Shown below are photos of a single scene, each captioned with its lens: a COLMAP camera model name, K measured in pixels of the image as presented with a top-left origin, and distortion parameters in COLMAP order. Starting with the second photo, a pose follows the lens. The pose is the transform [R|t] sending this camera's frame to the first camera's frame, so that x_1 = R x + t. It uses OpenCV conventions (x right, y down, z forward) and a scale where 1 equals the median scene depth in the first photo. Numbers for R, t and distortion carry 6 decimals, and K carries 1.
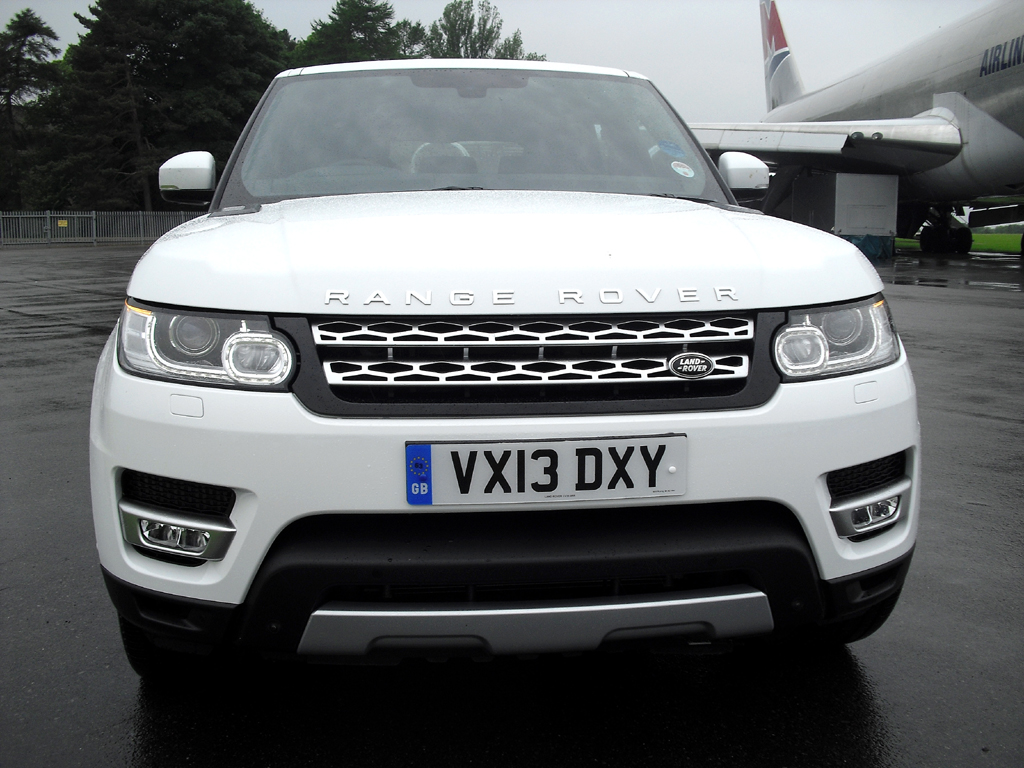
lens RADIAL K [[1065.7, 0, 514.0], [0, 1065.7, 393.1], [0, 0, 1]] dist [-0.136017, 0.000000]
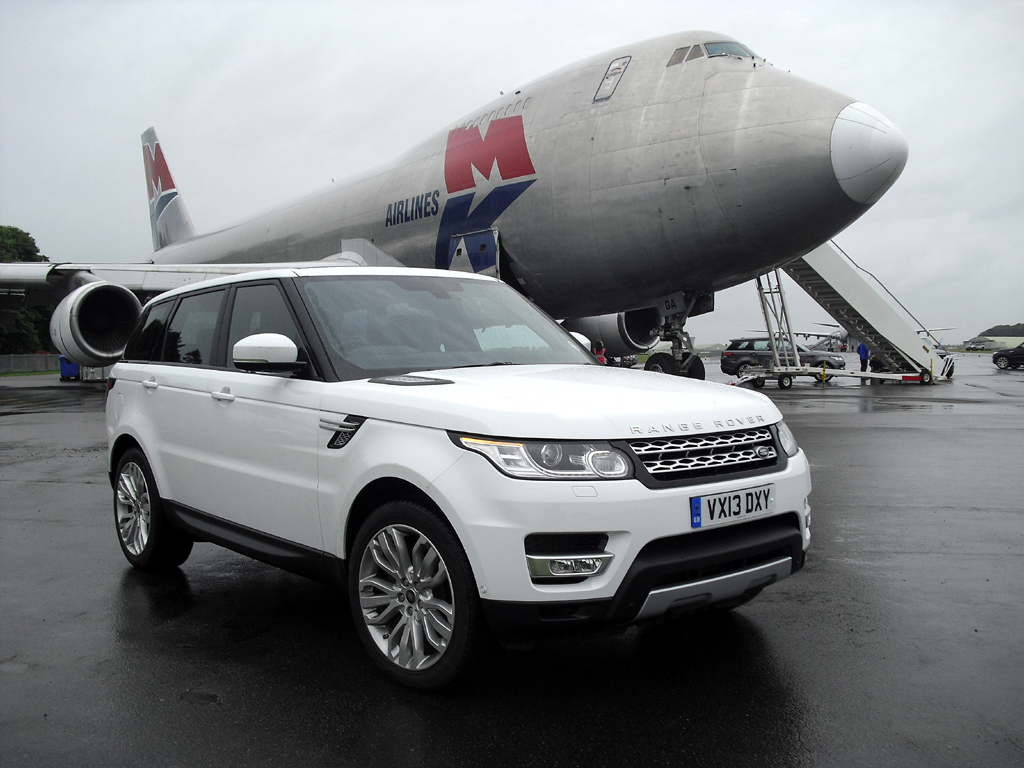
lens RADIAL K [[1065.7, 0, 509.6], [0, 1065.7, 383.0], [0, 0, 1]] dist [-0.136017, 0.000000]
pose [[0.826251, -0.028487, 0.562581, -1.467173], [0.102608, 0.989623, -0.100588, -0.002276], [-0.553877, 0.140836, 0.820600, -0.492549]]
